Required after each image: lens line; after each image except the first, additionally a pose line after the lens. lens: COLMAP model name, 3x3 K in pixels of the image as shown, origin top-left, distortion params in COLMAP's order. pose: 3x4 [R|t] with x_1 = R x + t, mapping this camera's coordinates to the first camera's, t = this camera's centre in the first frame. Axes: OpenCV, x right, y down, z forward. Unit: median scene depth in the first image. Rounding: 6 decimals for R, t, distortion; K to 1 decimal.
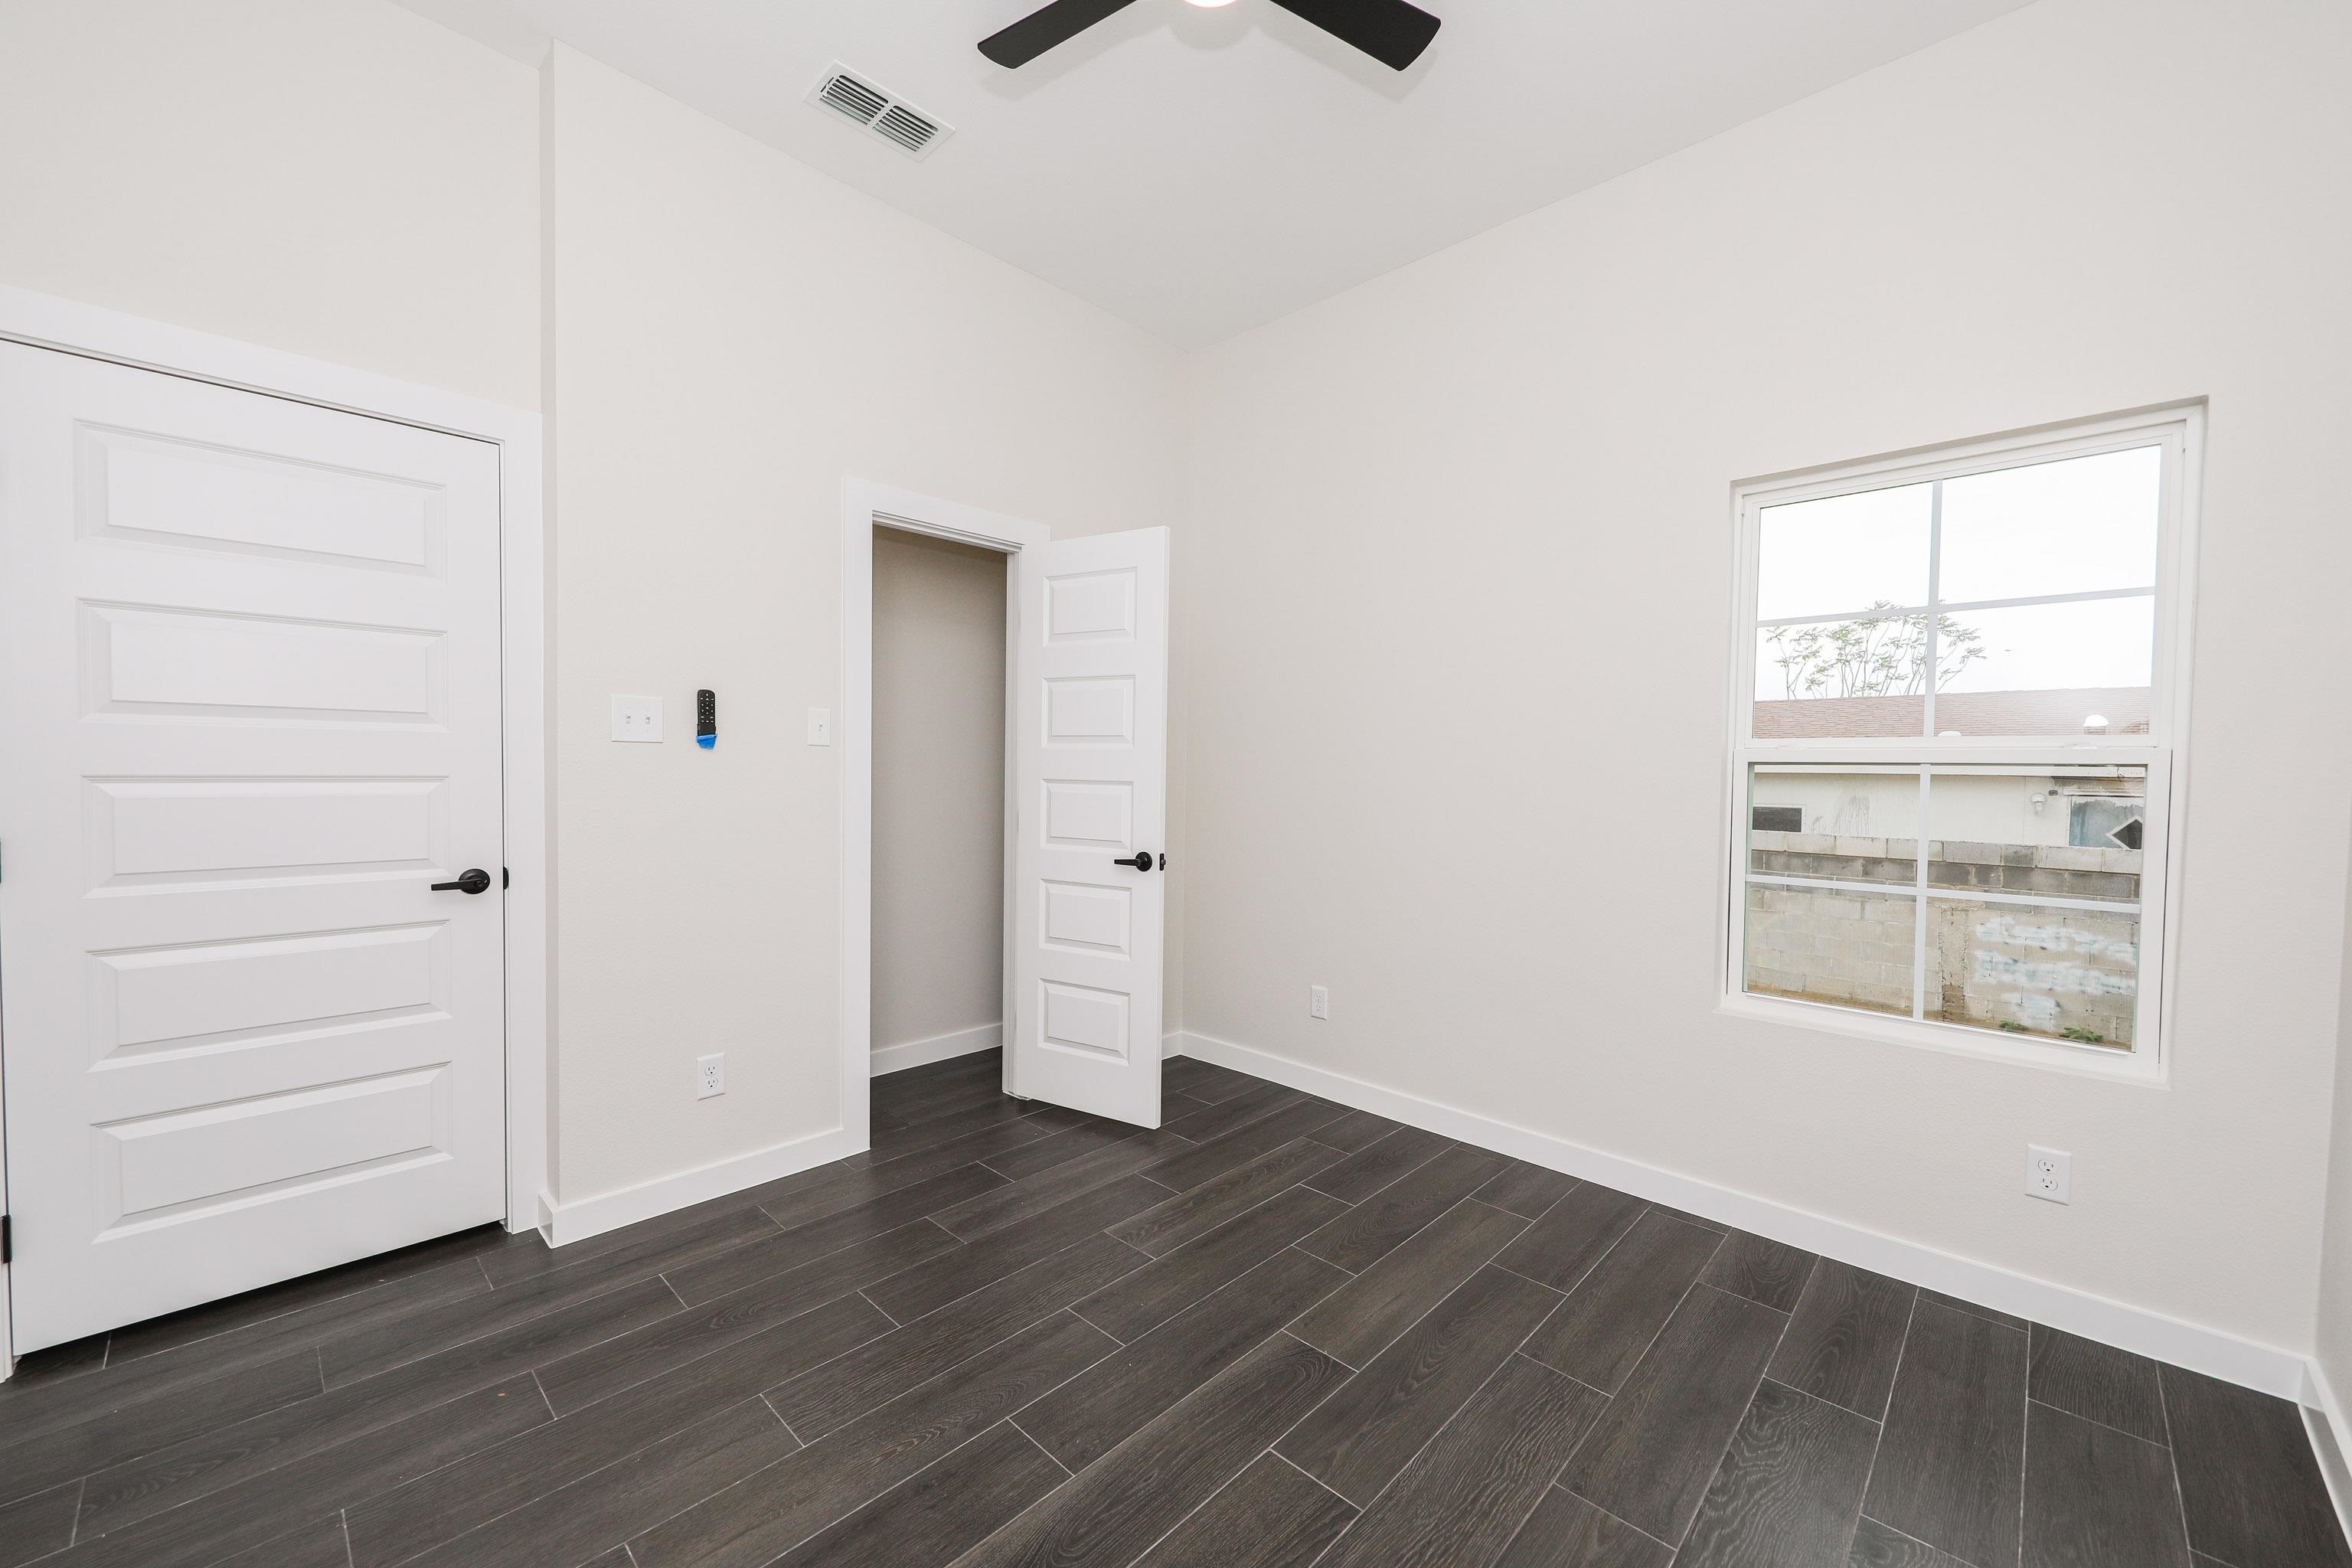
lens RADIAL K [[941.0, 0, 1171.8], [0, 941.0, 786.8], [0, 0, 1]] dist [0.014534, -0.006132]
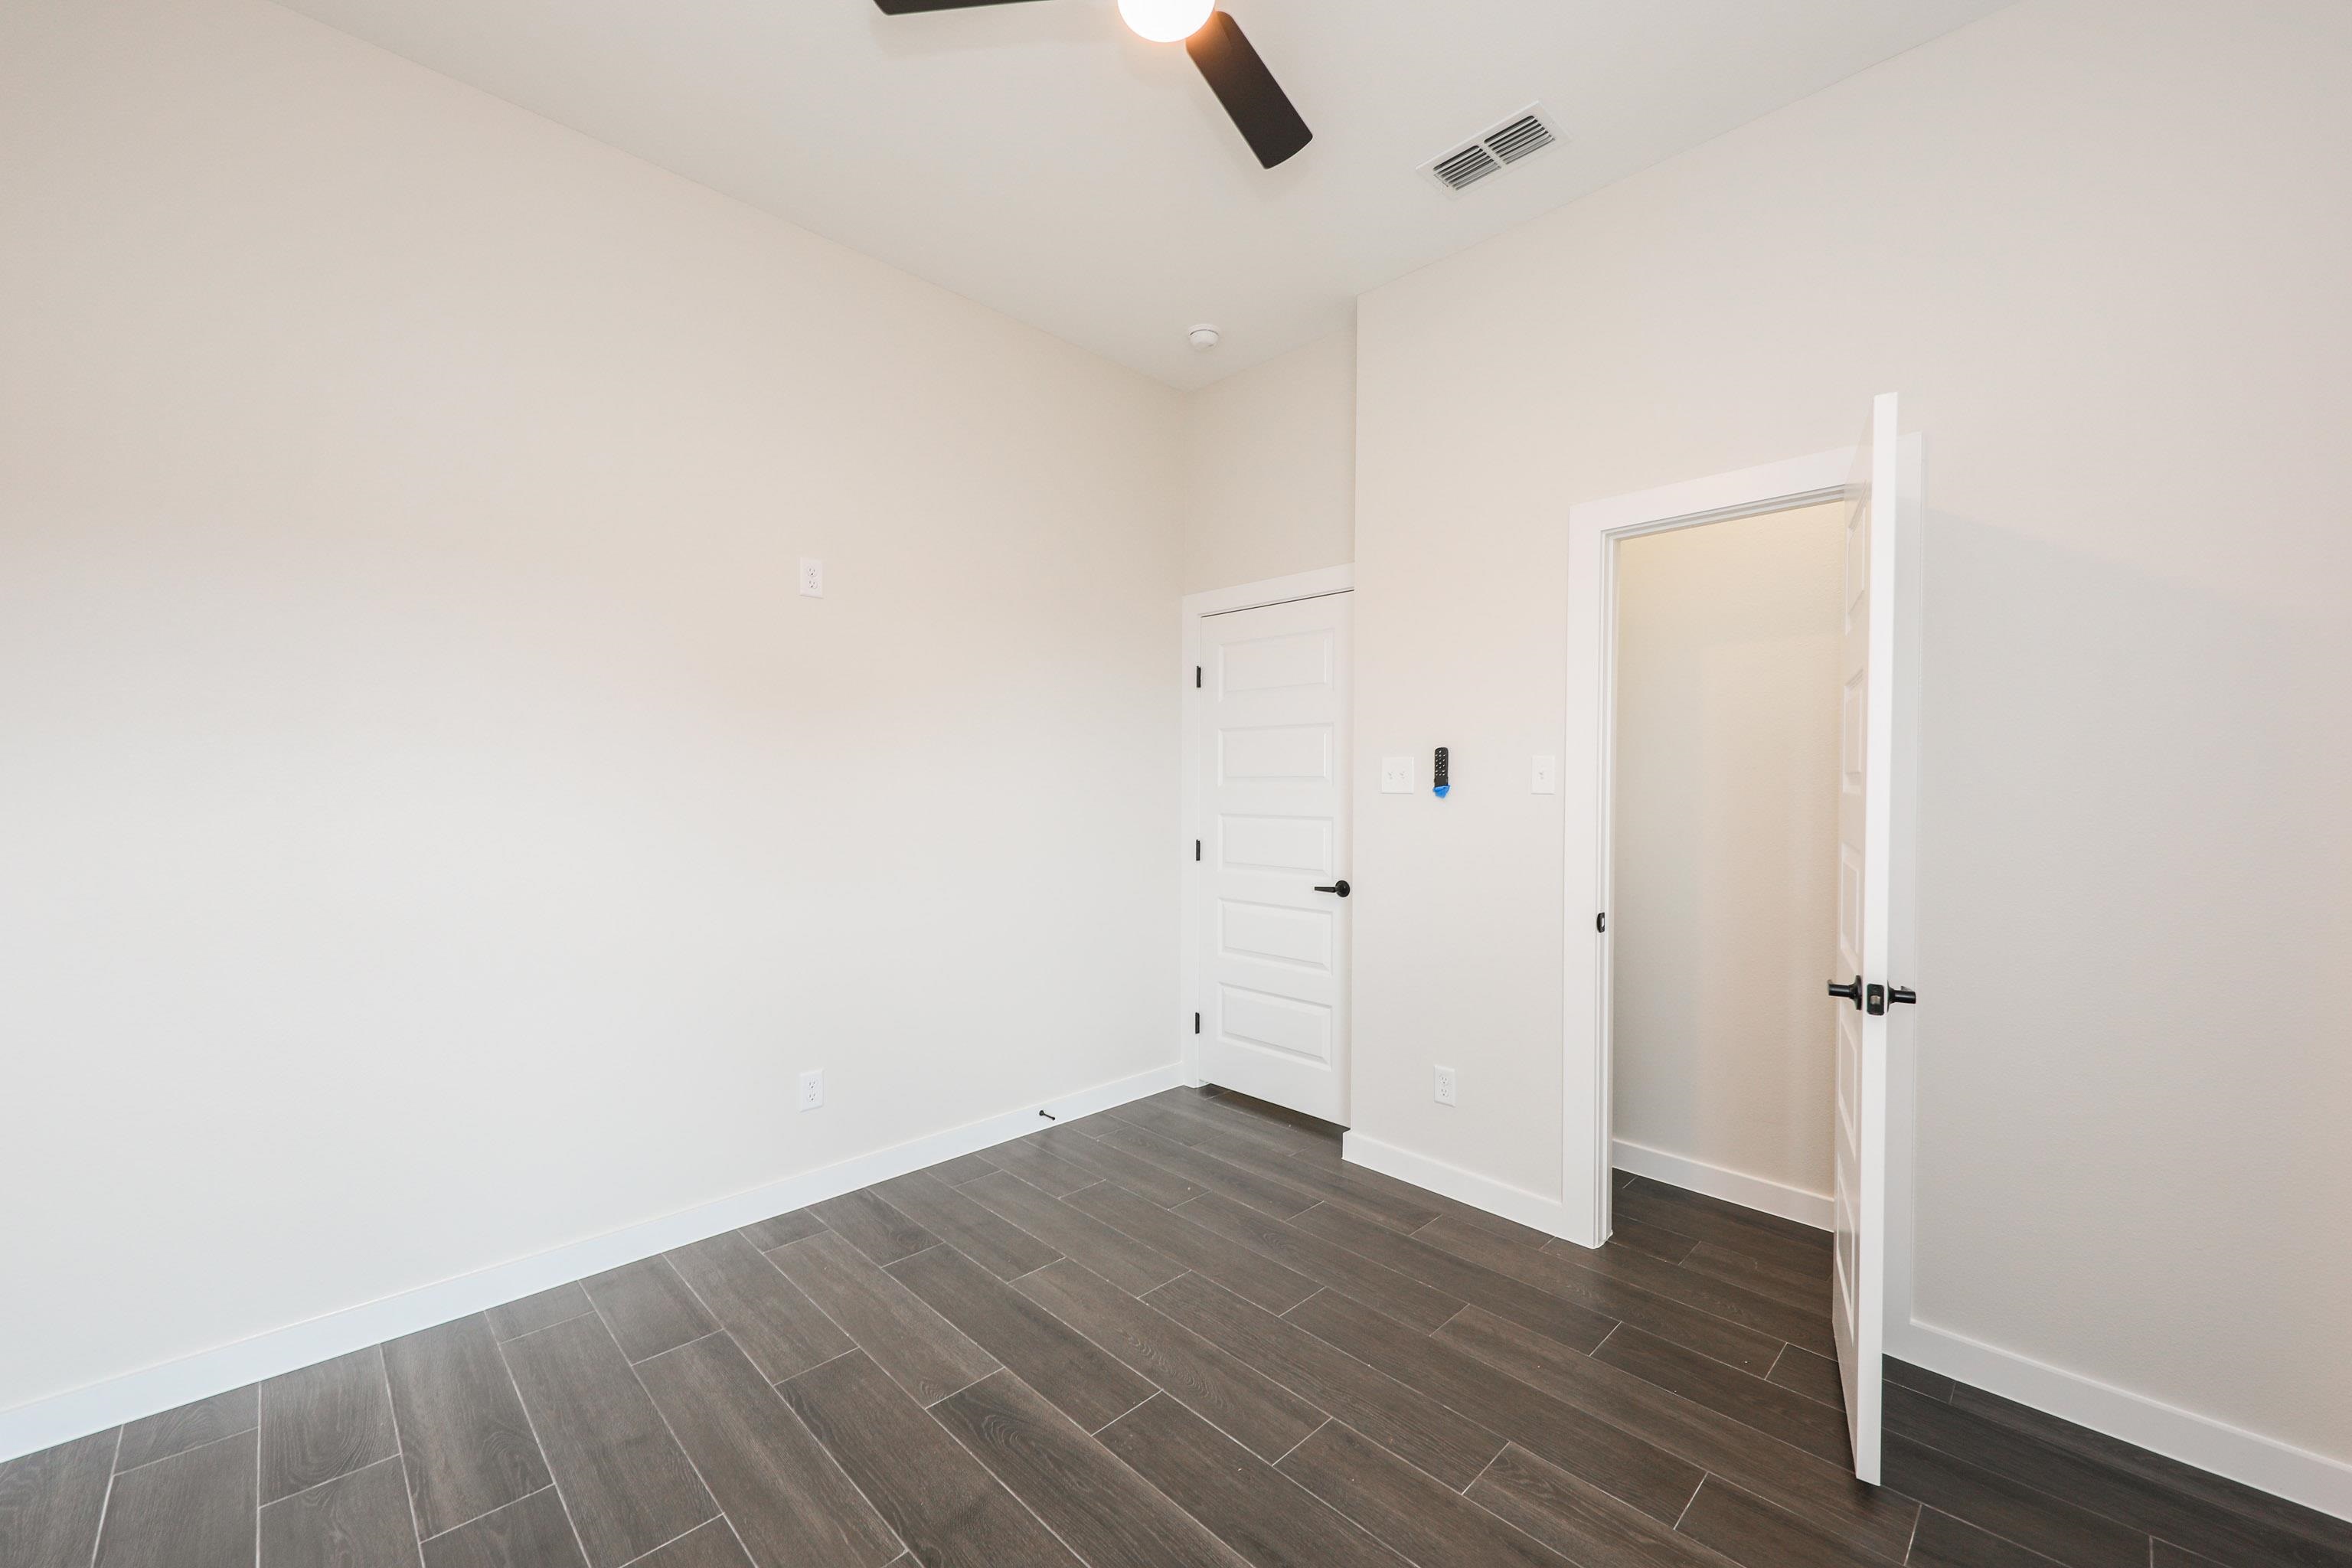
lens RADIAL K [[941.0, 0, 1170.7], [0, 941.0, 783.3], [0, 0, 1]] dist [0.014534, -0.006132]
pose [[-0.053939, -0.013730, -0.998450, 0.737110], [-0.025635, 0.999595, -0.012360, -0.038973], [0.998215, 0.024929, -0.054269, 0.795952]]
